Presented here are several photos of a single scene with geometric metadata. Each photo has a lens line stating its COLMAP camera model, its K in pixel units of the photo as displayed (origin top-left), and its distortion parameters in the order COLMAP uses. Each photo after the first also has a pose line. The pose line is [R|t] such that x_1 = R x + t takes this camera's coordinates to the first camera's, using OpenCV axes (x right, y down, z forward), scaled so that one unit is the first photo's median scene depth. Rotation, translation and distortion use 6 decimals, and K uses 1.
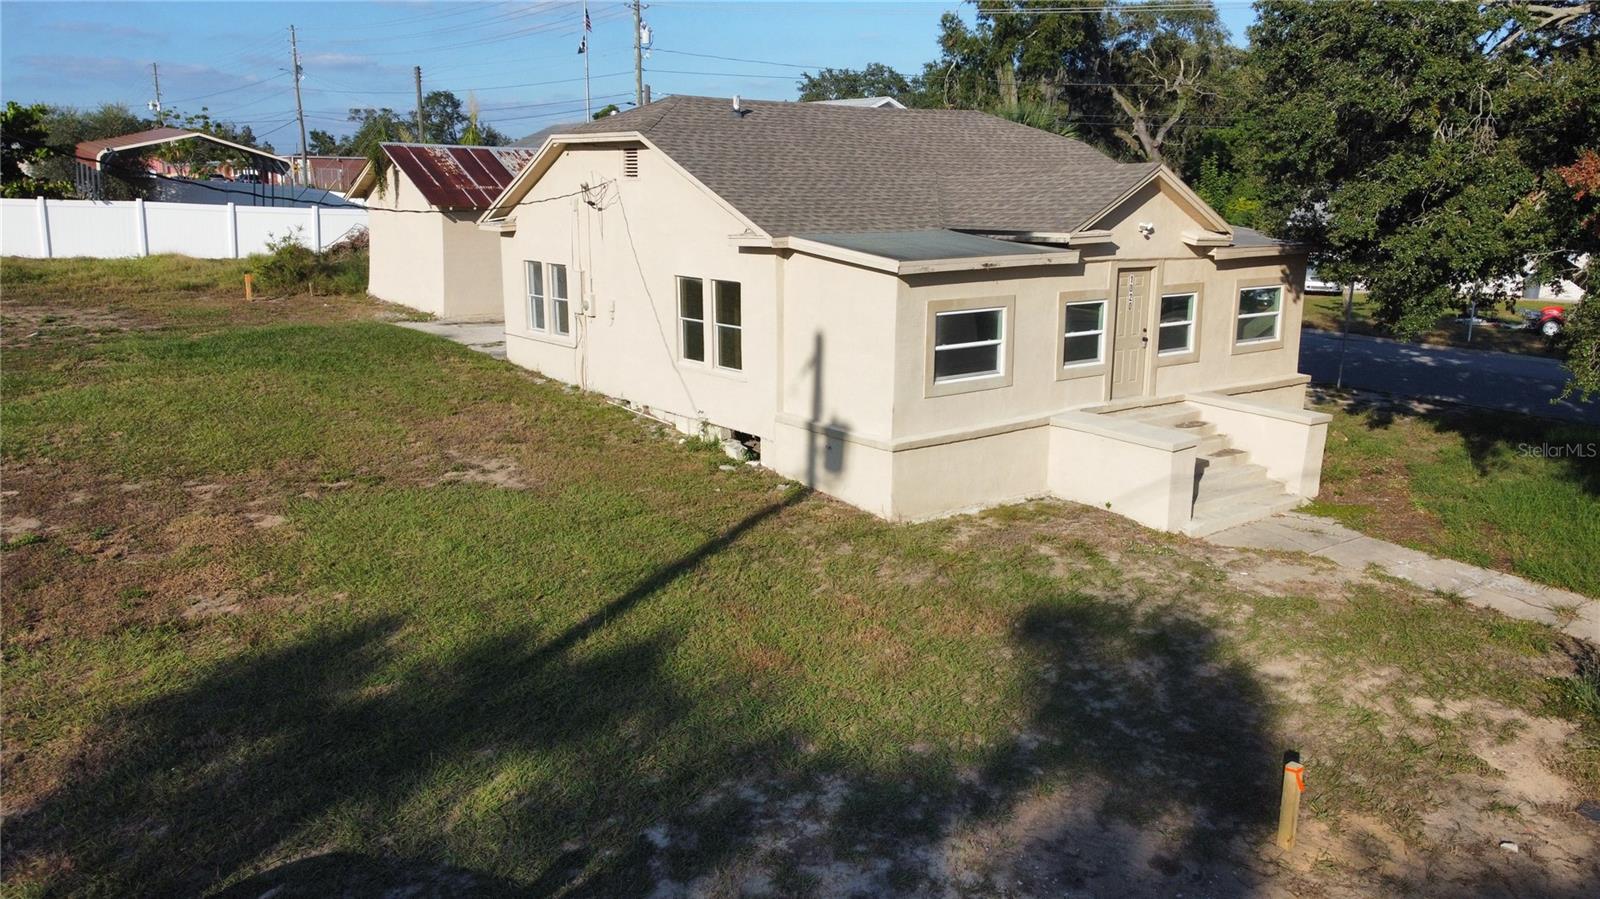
lens RADIAL K [[1206.6, 0, 793.1], [0, 1206.6, 454.3], [0, 0, 1]] dist [0.002406, 0.001682]
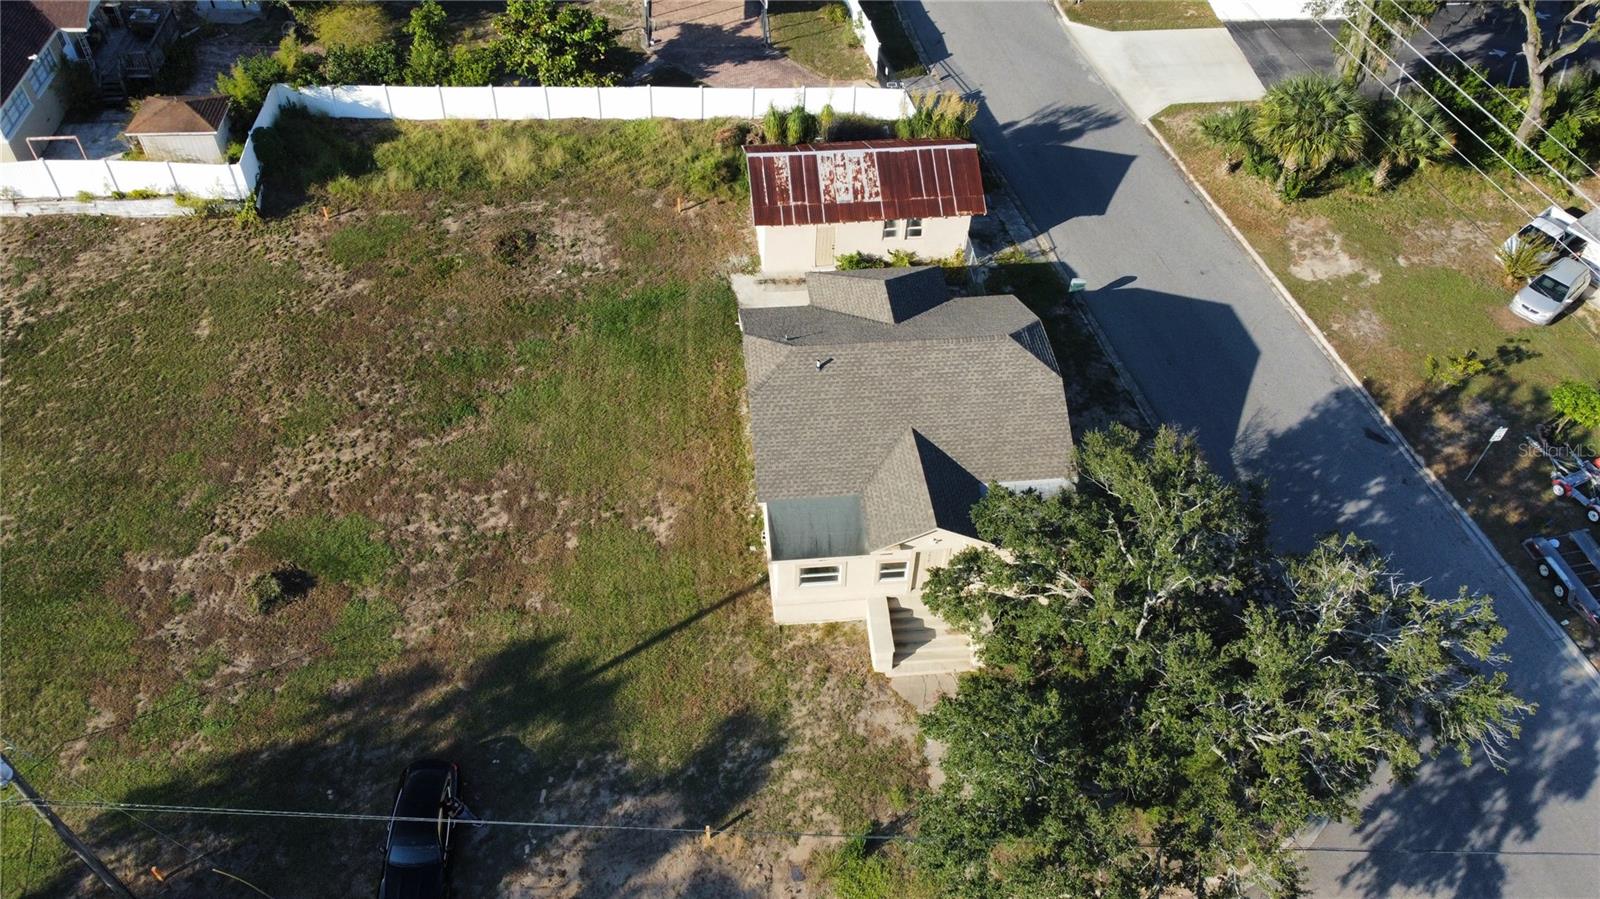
lens RADIAL K [[1206.6, 0, 790.0], [0, 1206.6, 455.0], [0, 0, 1]] dist [0.002406, 0.001682]
pose [[0.844803, 0.388916, -0.367495, 0.822655], [-0.121123, 0.807975, 0.576633, -1.541470], [0.521189, -0.442629, 0.729686, -0.610106]]
